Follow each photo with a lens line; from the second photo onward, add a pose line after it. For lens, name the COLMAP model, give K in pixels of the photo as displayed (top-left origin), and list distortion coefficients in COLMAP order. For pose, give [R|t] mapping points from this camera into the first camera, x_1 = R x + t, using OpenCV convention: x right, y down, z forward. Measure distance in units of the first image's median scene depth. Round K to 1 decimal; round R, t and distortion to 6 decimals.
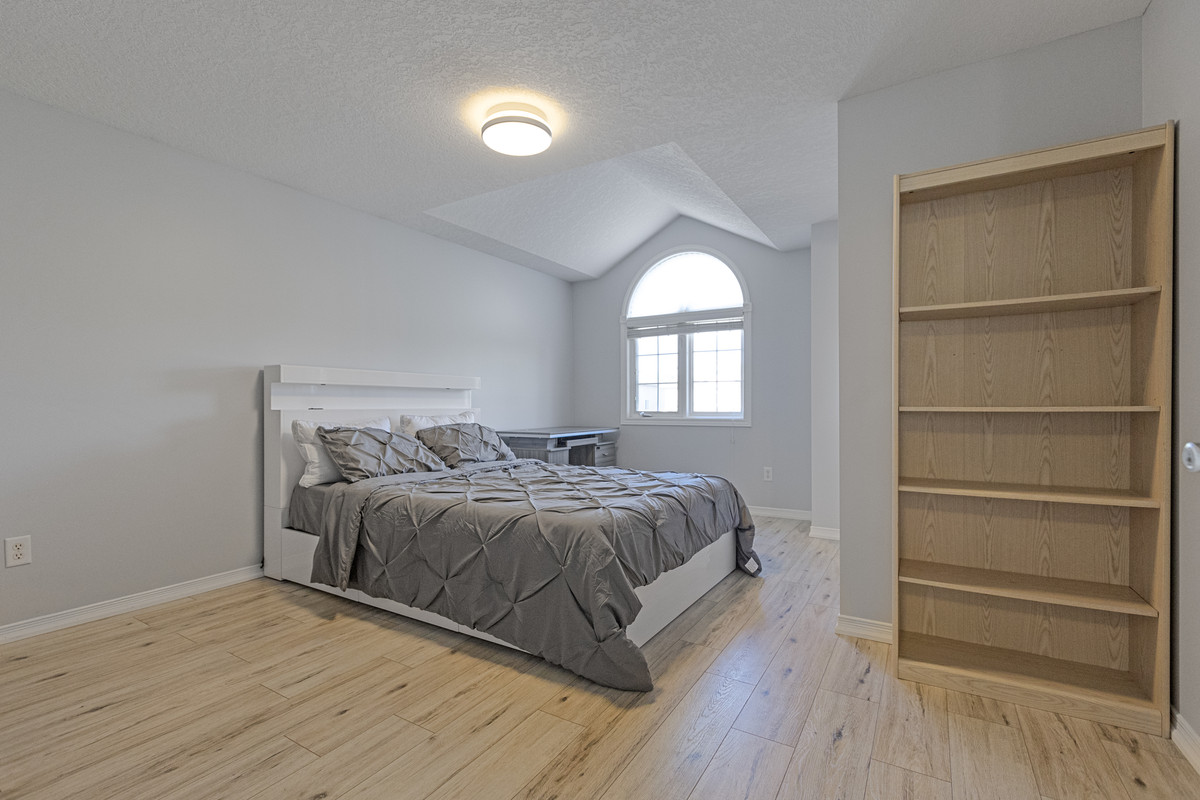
lens RADIAL K [[546.6, 0, 593.5], [0, 546.6, 405.4], [0, 0, 1]] dist [0.002738, -0.000368]
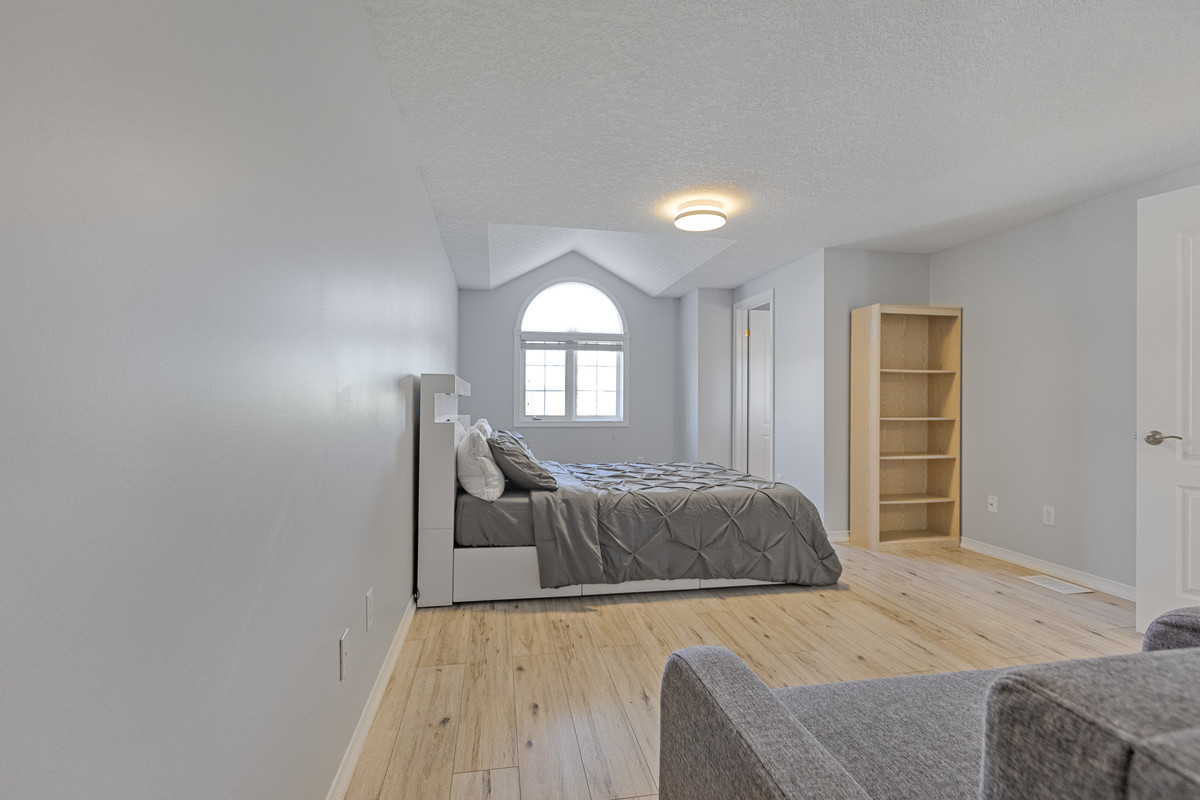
lens RADIAL K [[546.6, 0, 595.6], [0, 546.6, 401.3], [0, 0, 1]] dist [0.002738, -0.000368]
pose [[0.733072, 0.008549, 0.680098, -1.082028], [-0.009166, 0.999954, -0.002690, -0.029670], [-0.680090, -0.004262, 0.733116, 0.156162]]
